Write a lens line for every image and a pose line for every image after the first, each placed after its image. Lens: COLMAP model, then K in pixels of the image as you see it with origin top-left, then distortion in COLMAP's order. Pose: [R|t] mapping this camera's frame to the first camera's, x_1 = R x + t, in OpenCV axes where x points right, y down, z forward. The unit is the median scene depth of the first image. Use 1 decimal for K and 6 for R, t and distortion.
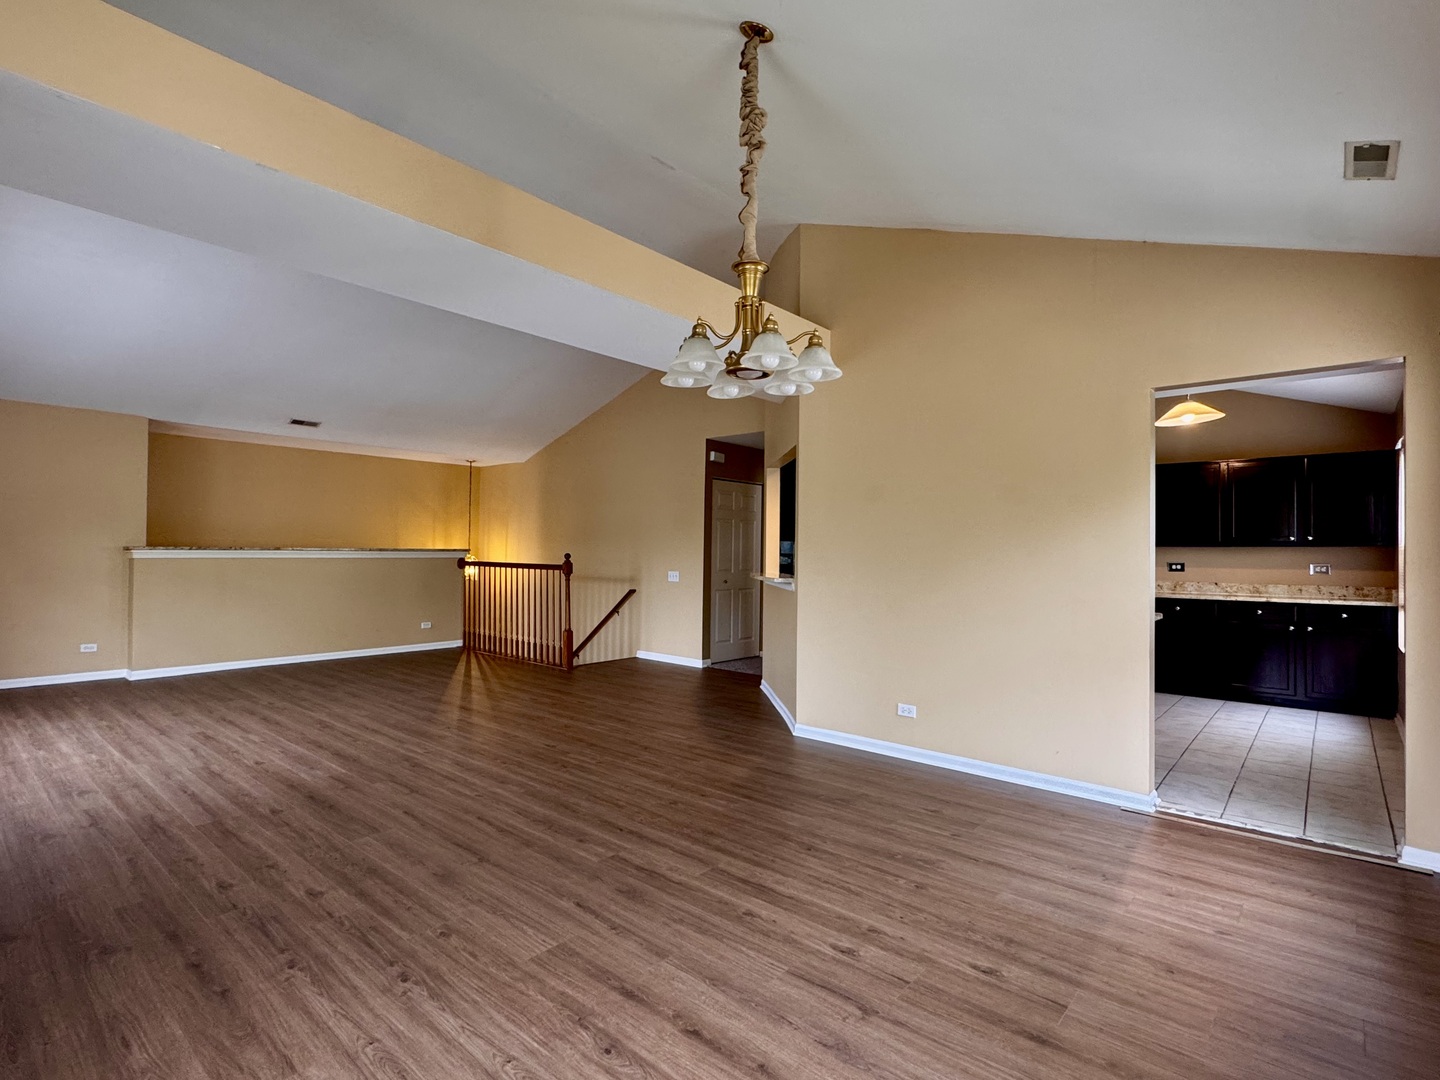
lens RADIAL K [[716.3, 0, 716.7], [0, 716.3, 538.9], [0, 0, 1]] dist [-0.004955, -0.000514]
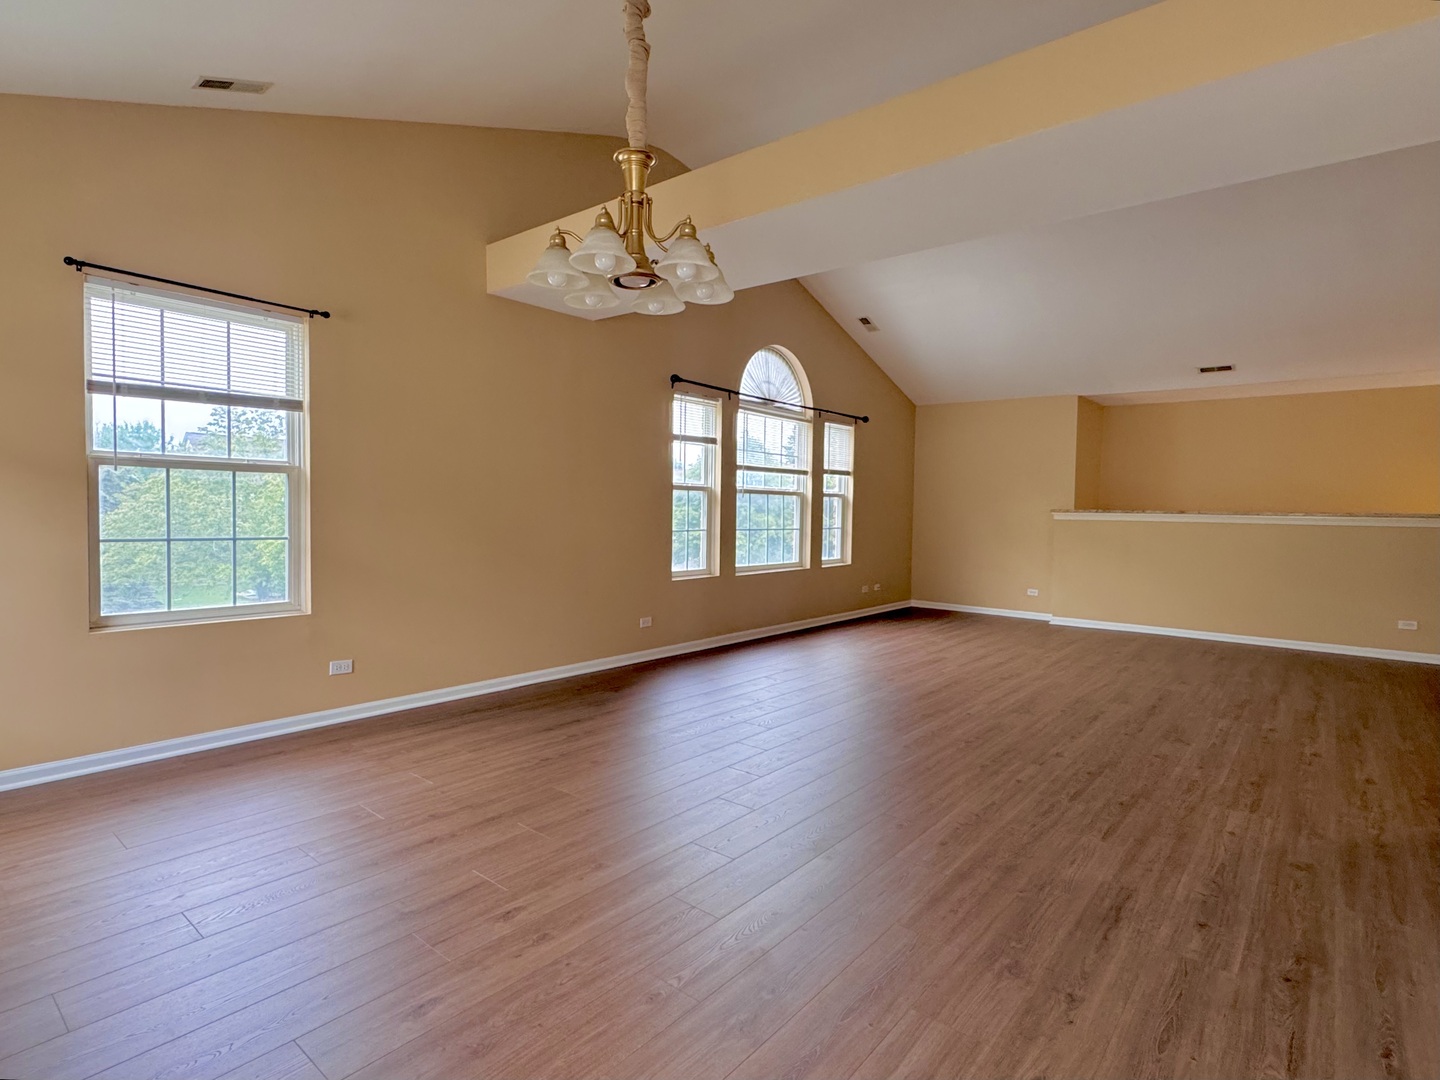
lens RADIAL K [[748.6, 0, 720.0], [0, 748.6, 540.0], [0, 0, 1]] dist [-0.004101, -0.000797]
pose [[0.023063, 0.032913, -0.999192, 0.579832], [-0.002460, 0.999457, 0.032865, 0.033682], [0.999731, 0.001700, 0.023131, 0.641961]]
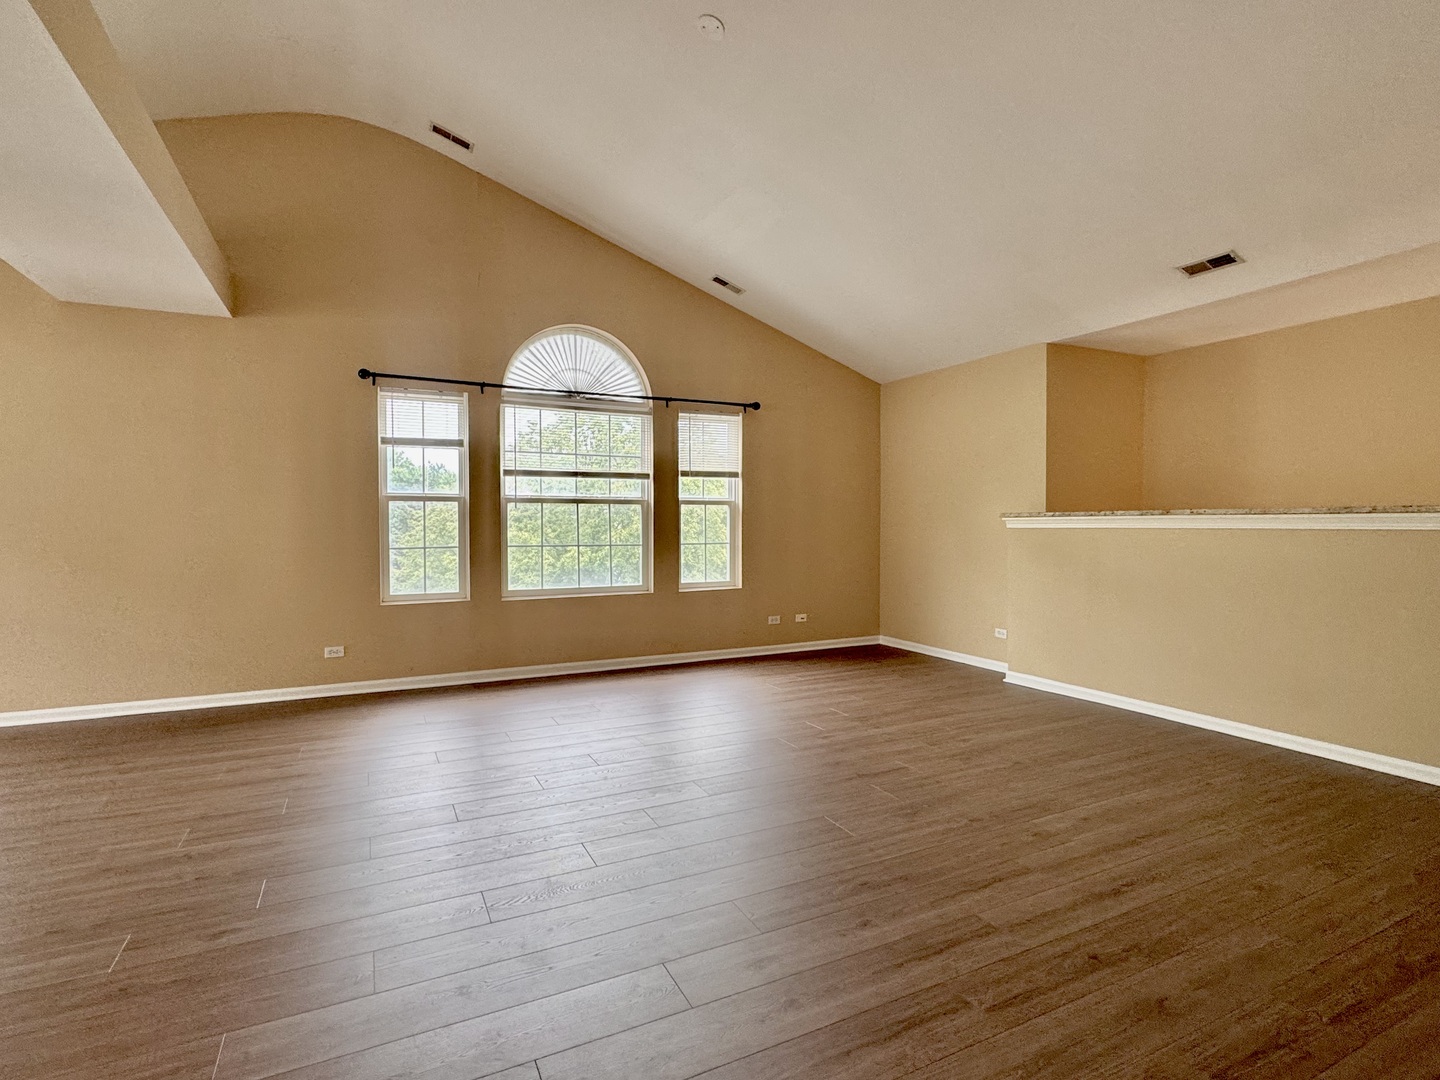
lens RADIAL K [[716.3, 0, 716.7], [0, 716.3, 538.9], [0, 0, 1]] dist [-0.004955, -0.000514]
pose [[-0.386805, 0.009917, -0.922108, 0.058116], [0.012450, 0.999907, 0.005532, 0.047608], [0.922078, -0.009341, -0.386892, 1.515782]]
